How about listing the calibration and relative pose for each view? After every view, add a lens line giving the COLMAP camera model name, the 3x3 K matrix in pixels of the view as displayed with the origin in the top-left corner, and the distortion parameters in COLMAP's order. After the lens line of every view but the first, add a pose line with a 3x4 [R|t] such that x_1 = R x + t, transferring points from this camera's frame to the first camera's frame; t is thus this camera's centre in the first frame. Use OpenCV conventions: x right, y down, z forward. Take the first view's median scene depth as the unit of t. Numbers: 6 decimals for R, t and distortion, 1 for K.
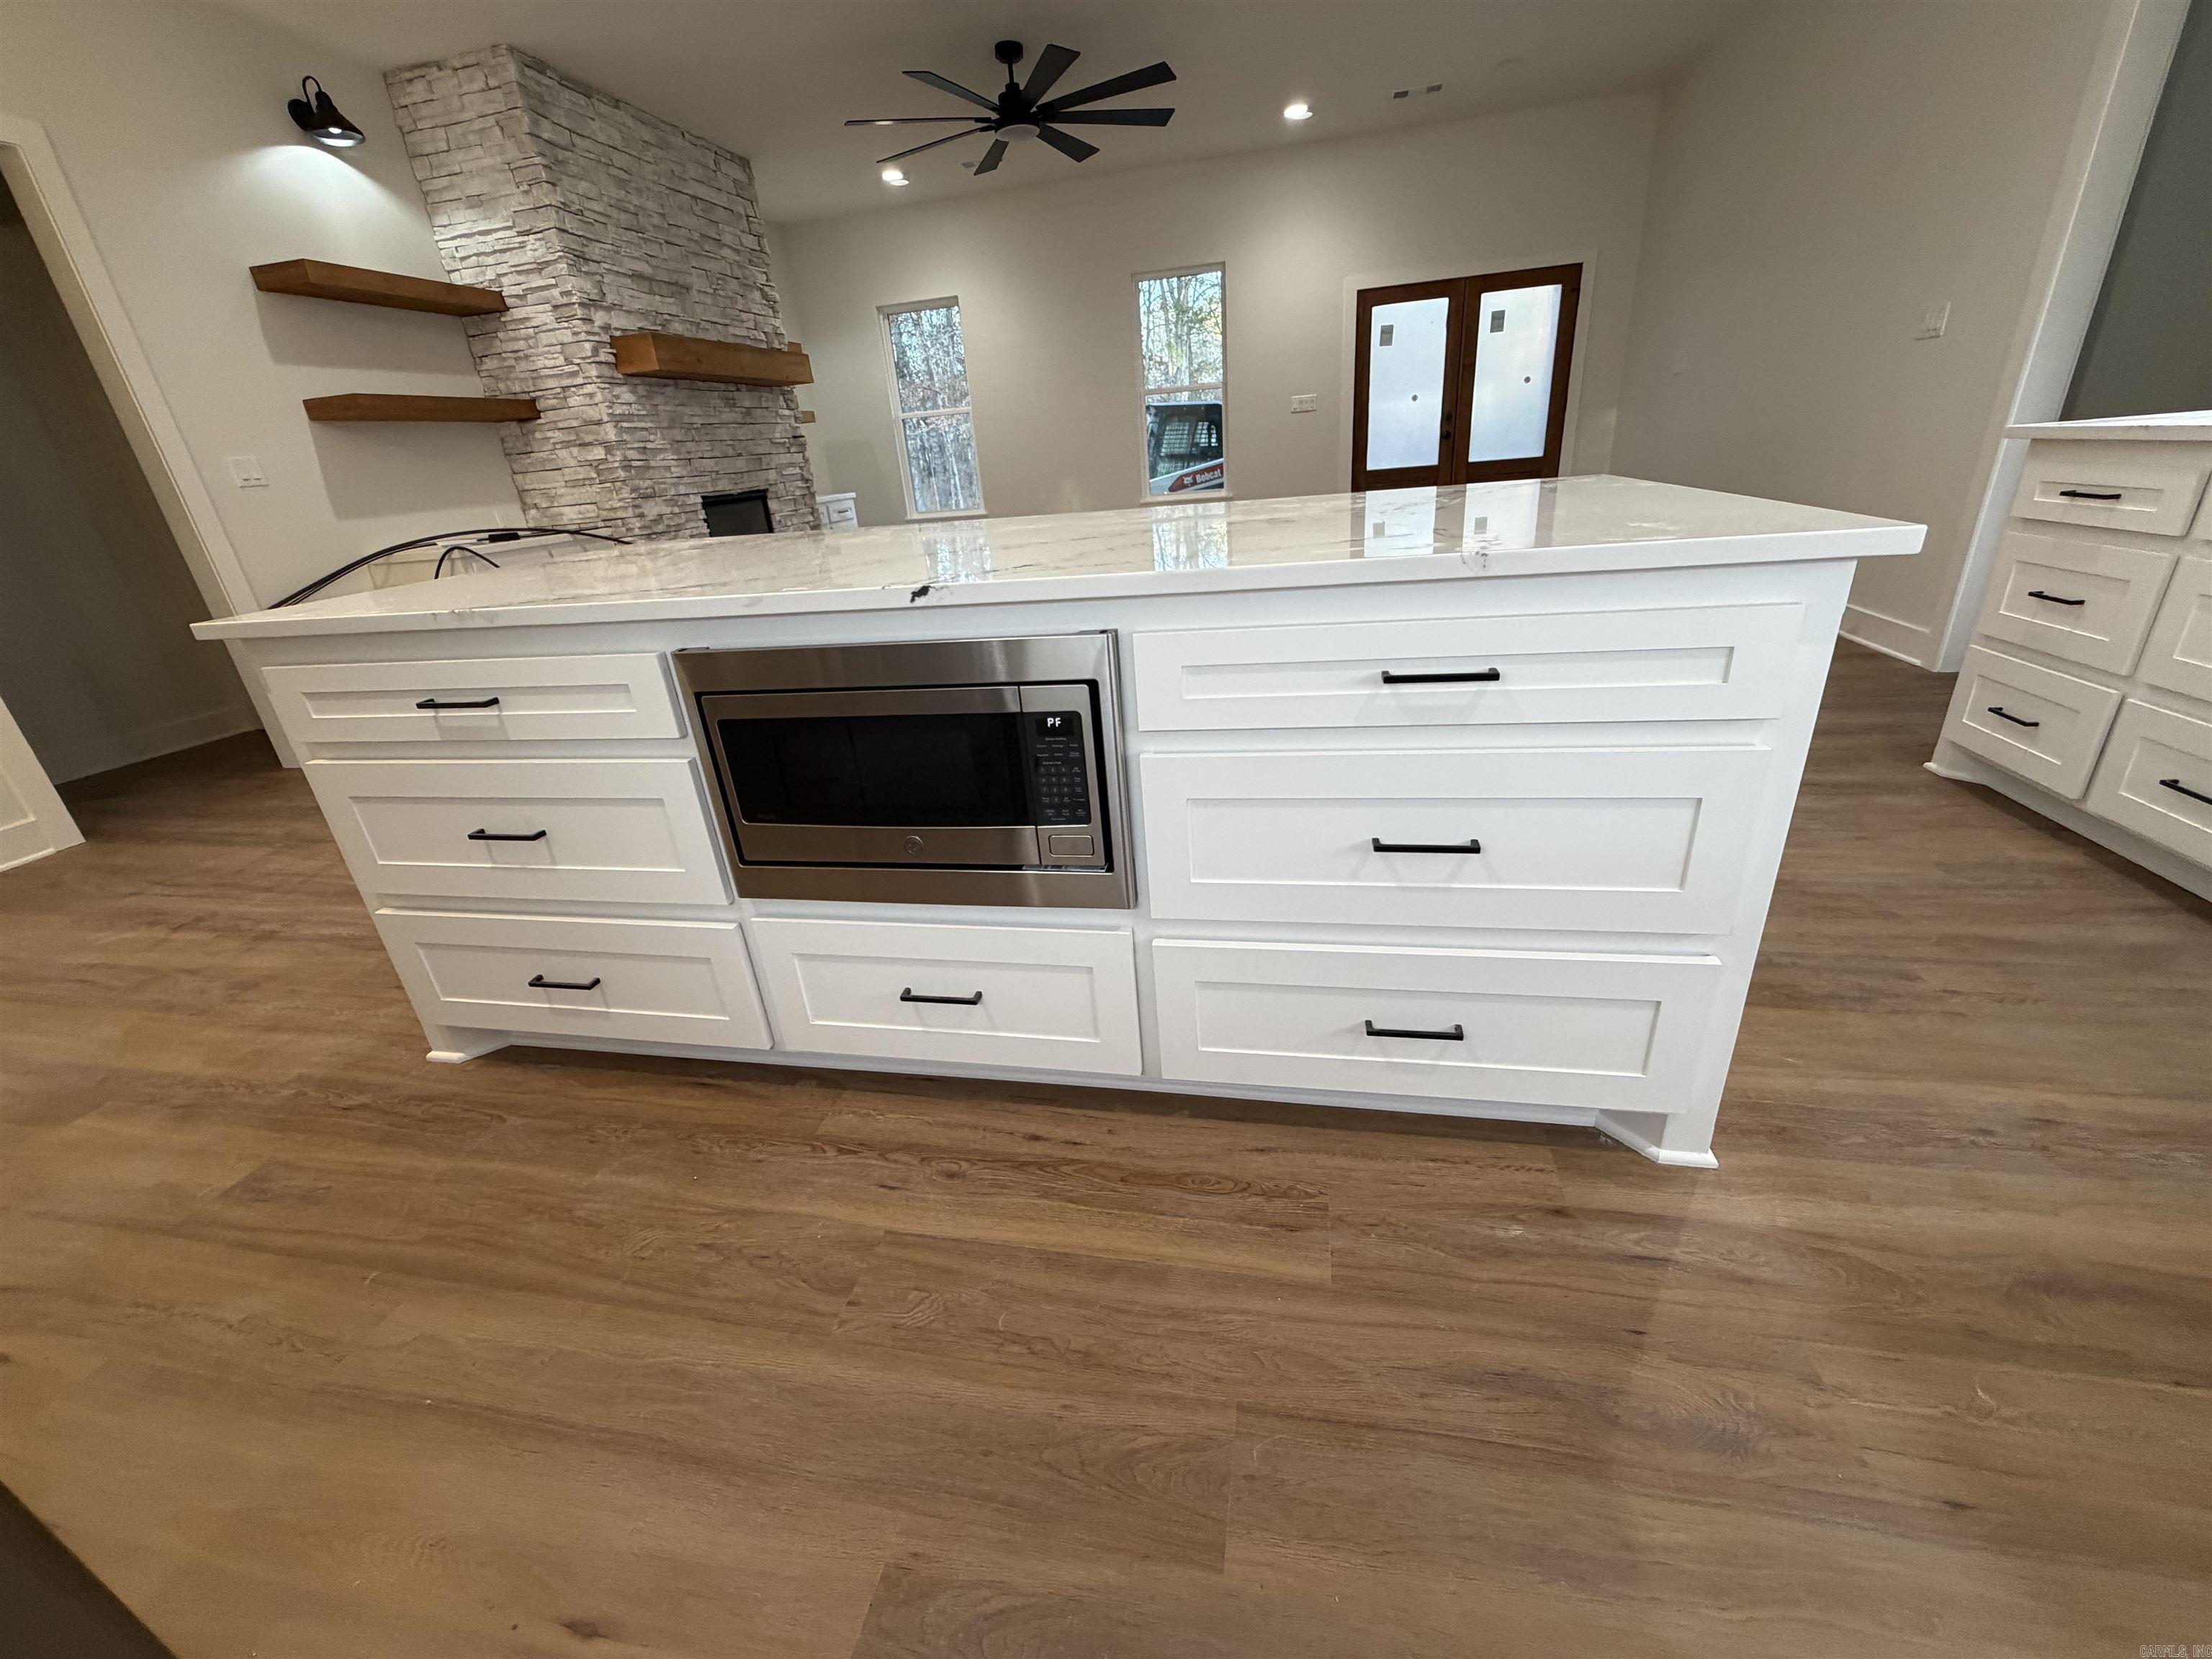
lens RADIAL K [[881.2, 0, 1106.0], [0, 881.2, 829.5], [0, 0, 1]] dist [-0.000317, -0.000070]
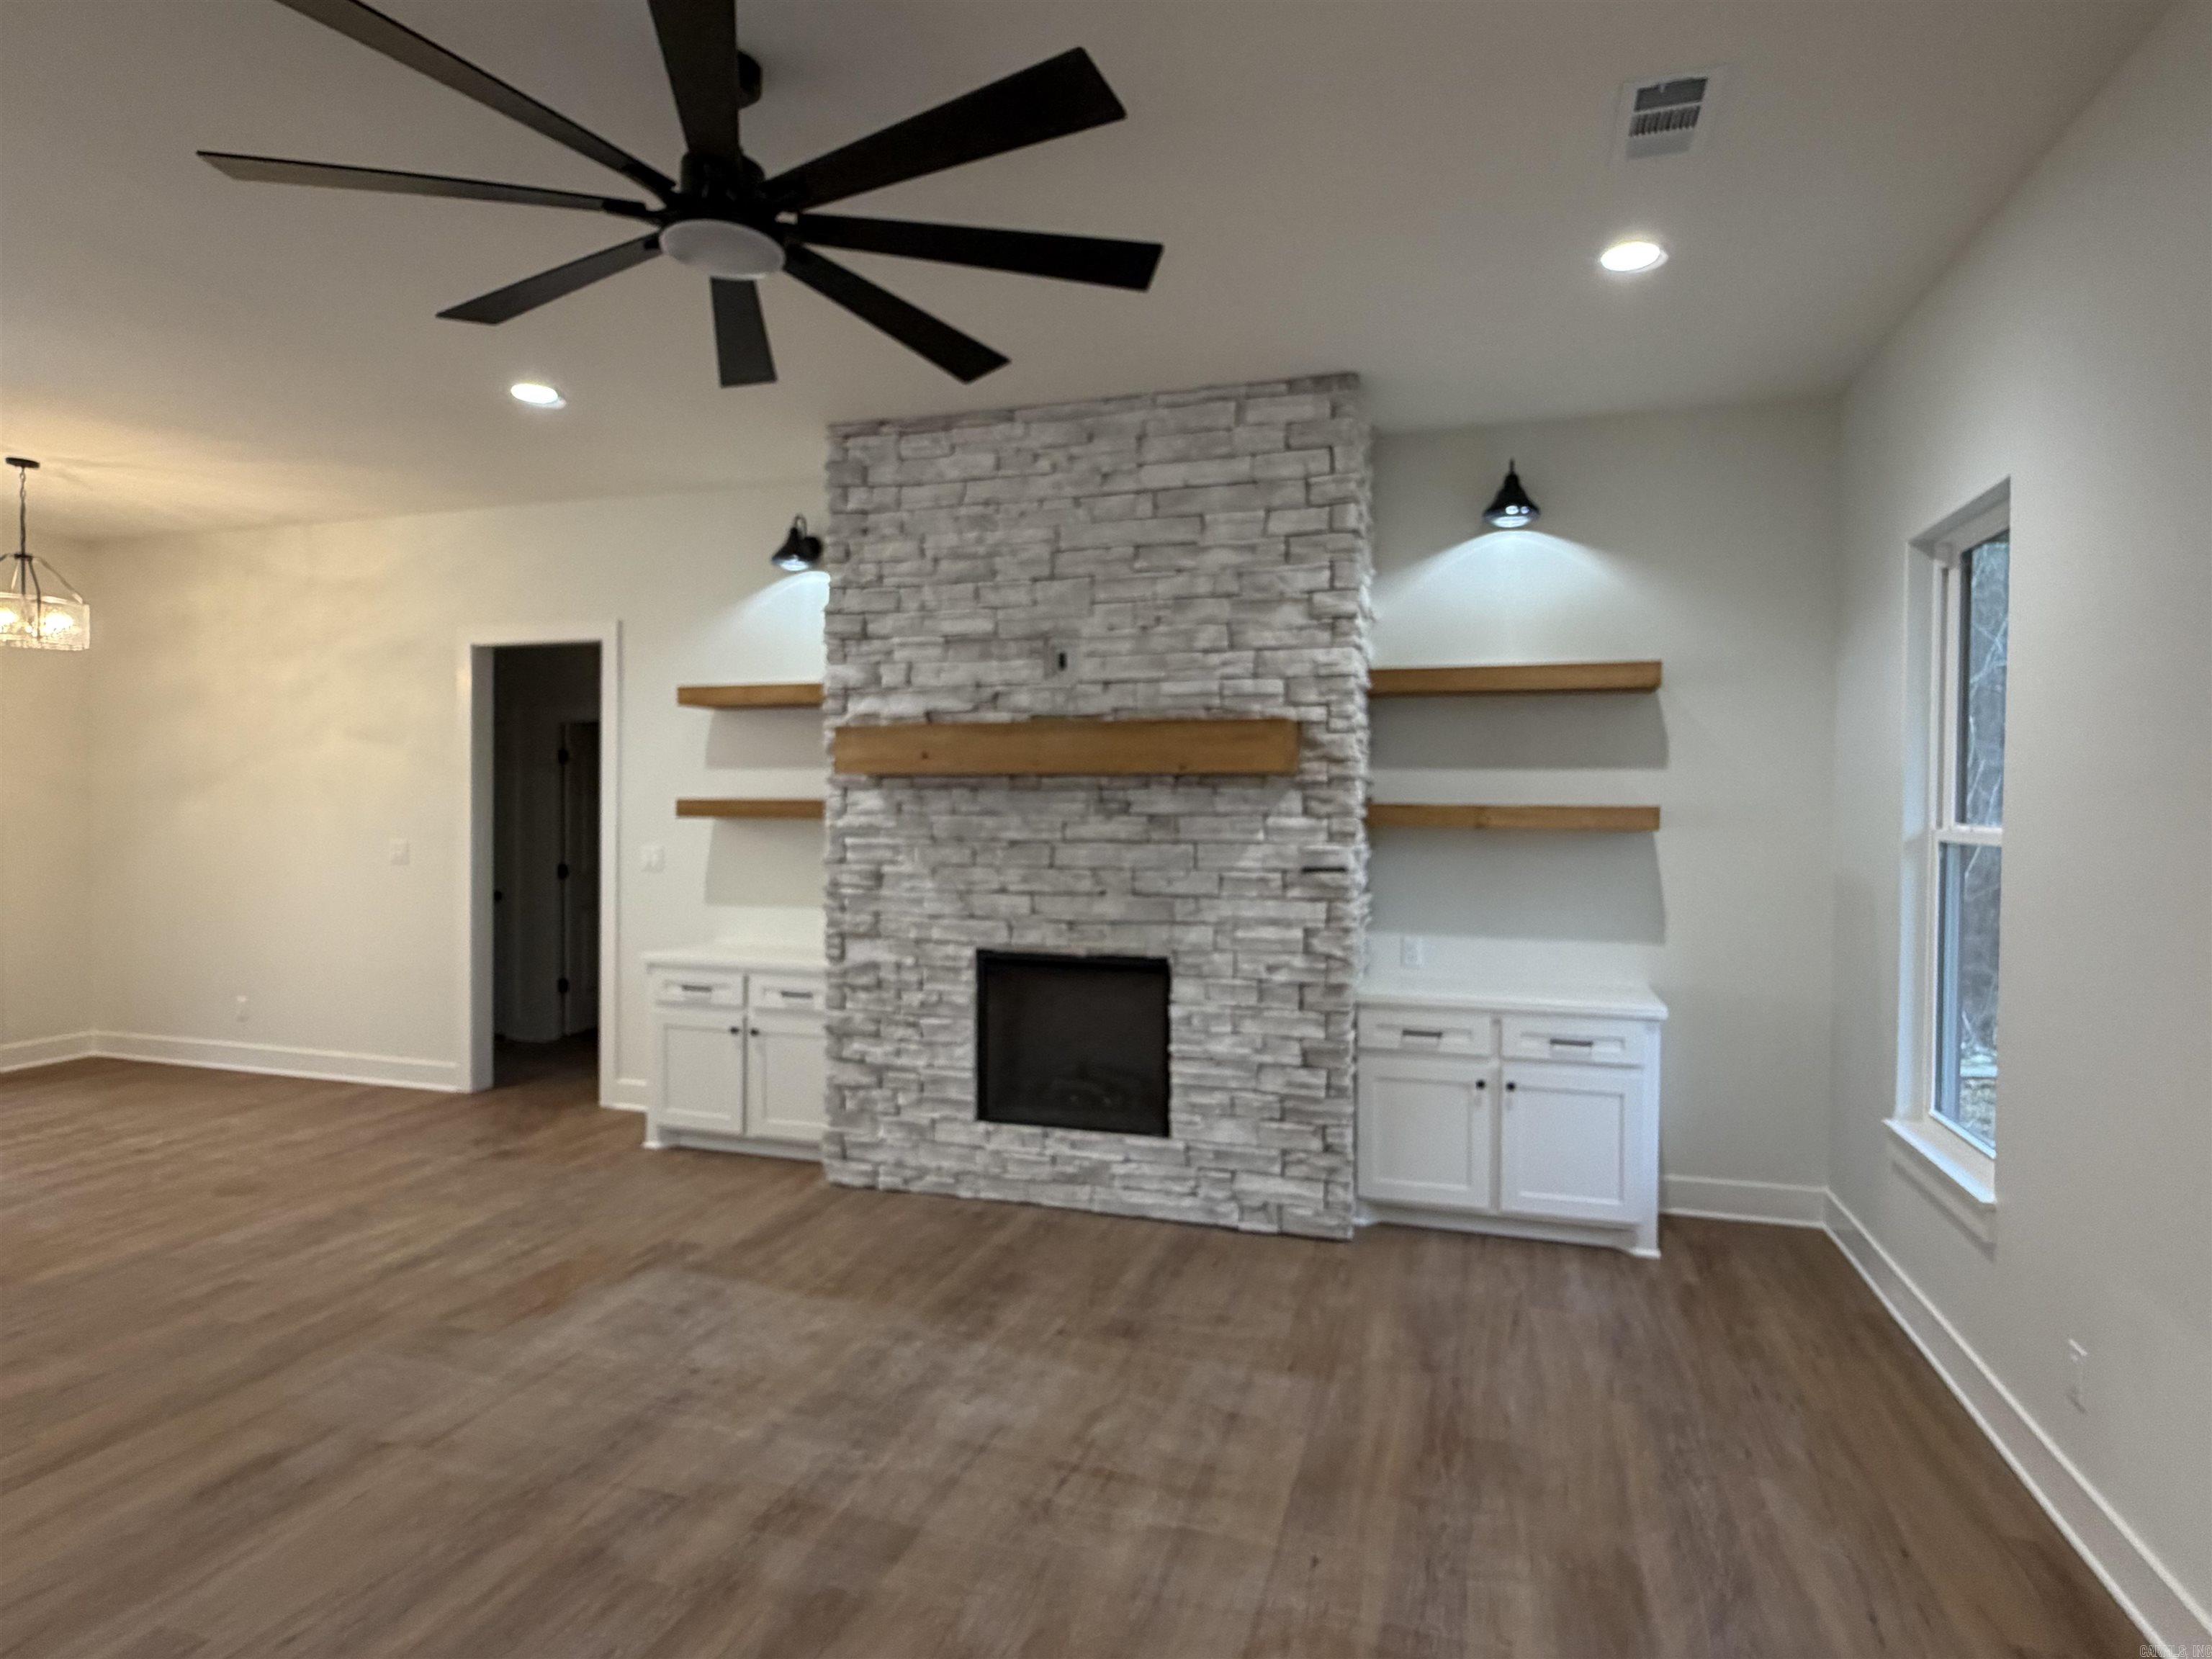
lens RADIAL K [[1208.7, 0, 1097.7], [0, 1208.7, 825.1], [0, 0, 1]] dist [0.000676, 0.000367]
pose [[-0.107279, 0.094811, -0.989698, 0.366743], [-0.396167, 0.908927, 0.130016, -0.626423], [0.911890, 0.406033, -0.059948, 1.144826]]
